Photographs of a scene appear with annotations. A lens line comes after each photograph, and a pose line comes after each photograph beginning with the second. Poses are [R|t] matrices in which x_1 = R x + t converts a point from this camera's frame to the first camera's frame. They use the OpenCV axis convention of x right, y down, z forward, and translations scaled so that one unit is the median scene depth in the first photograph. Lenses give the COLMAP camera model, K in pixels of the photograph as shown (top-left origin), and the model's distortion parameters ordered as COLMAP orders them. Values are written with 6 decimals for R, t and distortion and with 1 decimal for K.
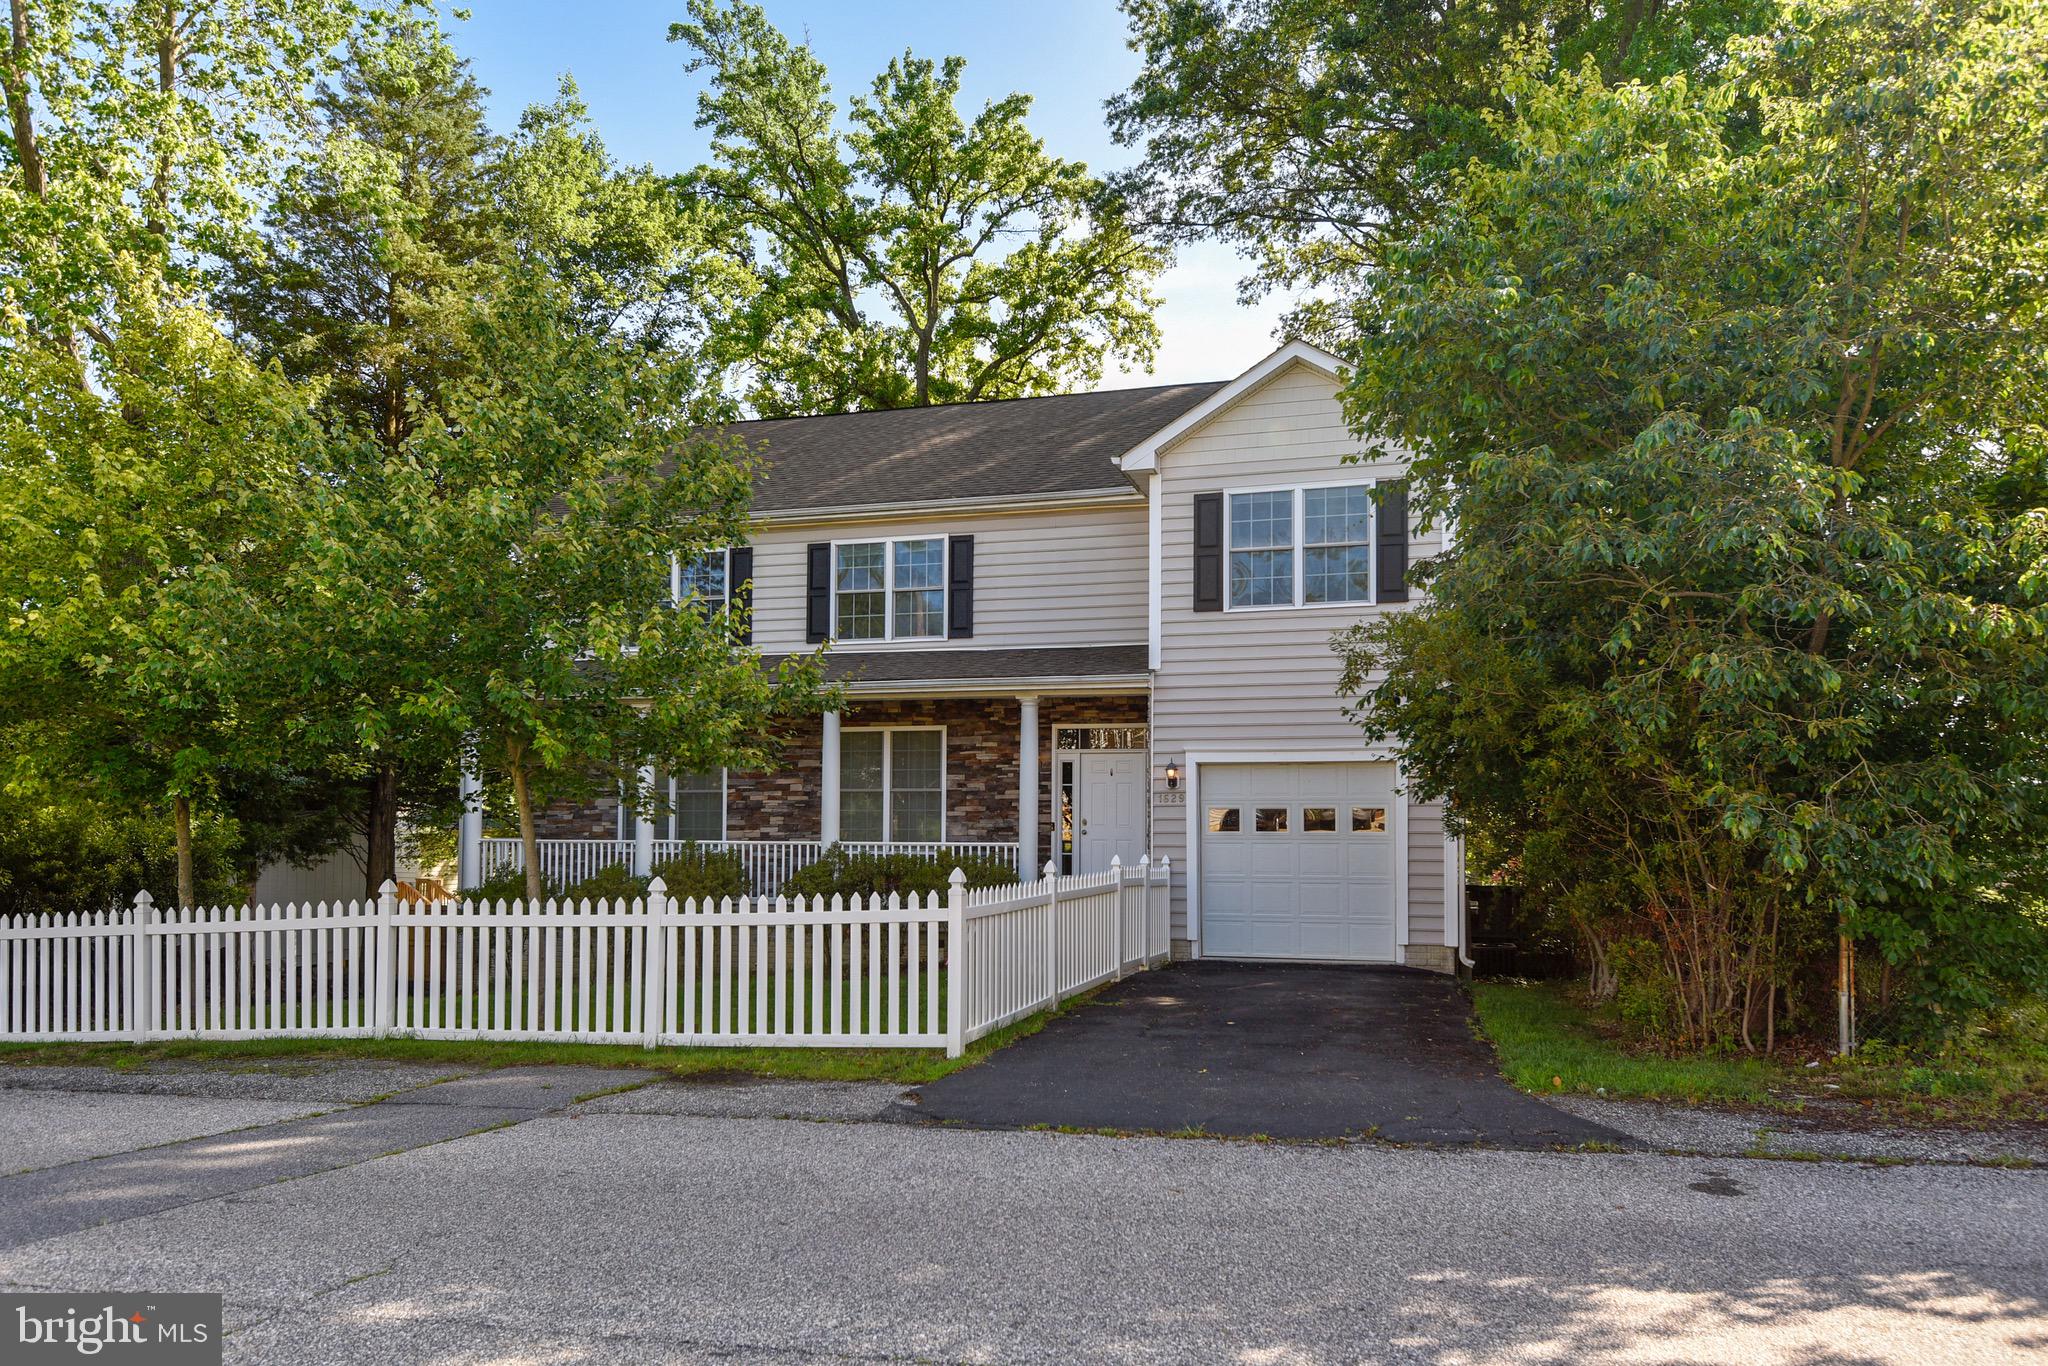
lens RADIAL K [[1409.7, 0, 1024.4], [0, 1409.7, 692.1], [0, 0, 1]] dist [0.016317, -0.005357]
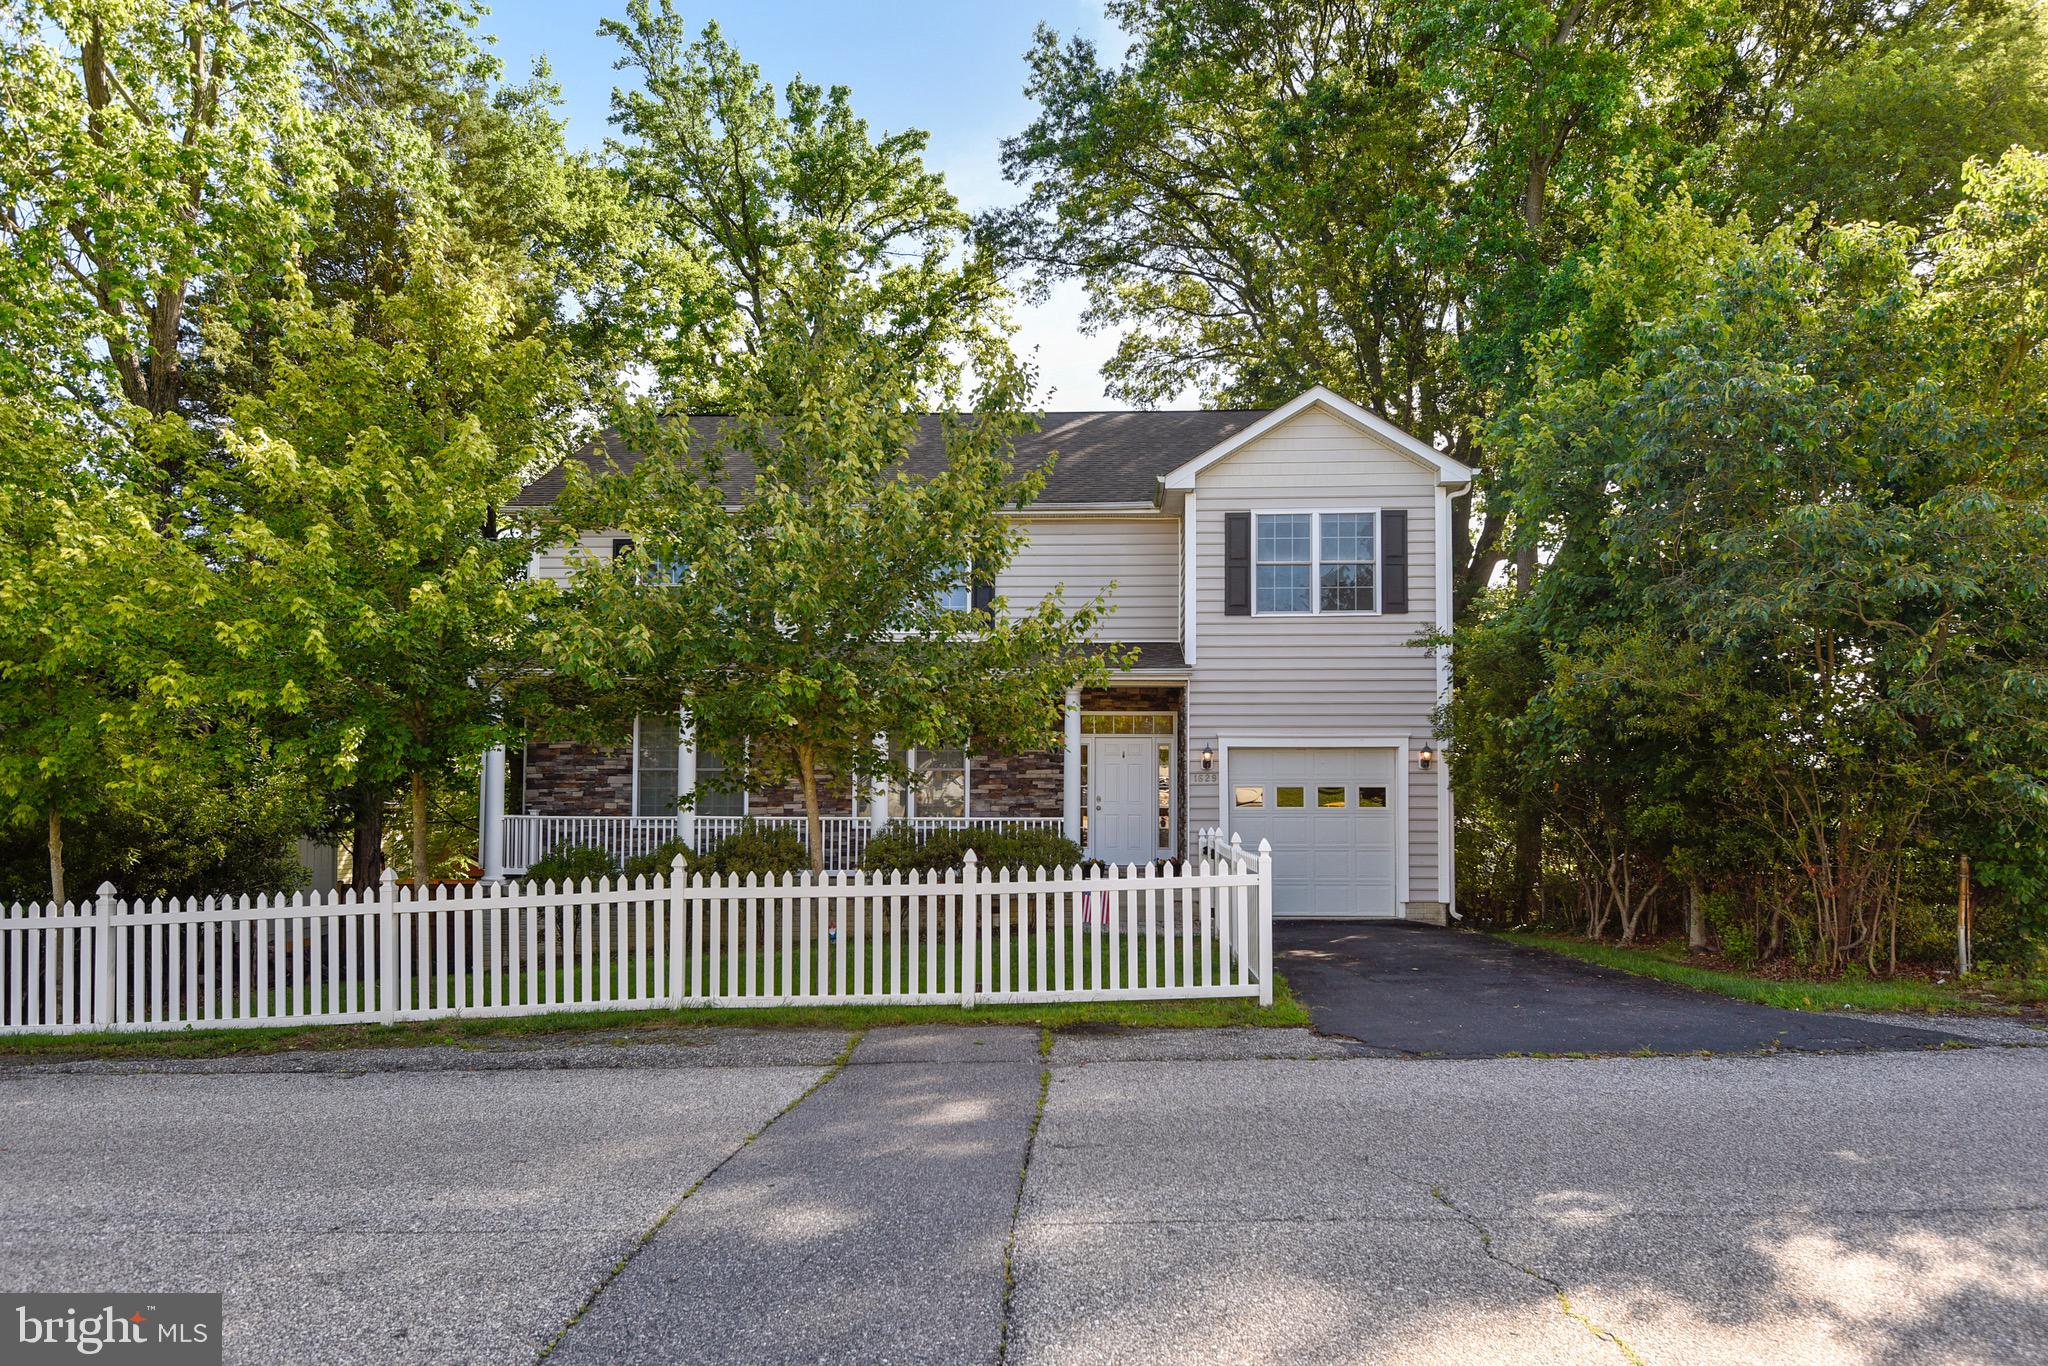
lens RADIAL K [[1302.3, 0, 1024.2], [0, 1302.3, 673.9], [0, 0, 1]] dist [0.013953, 0.002066]
pose [[0.971677, 0.021831, 0.235301, -0.283968], [-0.020971, 0.999761, -0.006154, 0.000644], [-0.235379, 0.001045, 0.971903, 0.009427]]
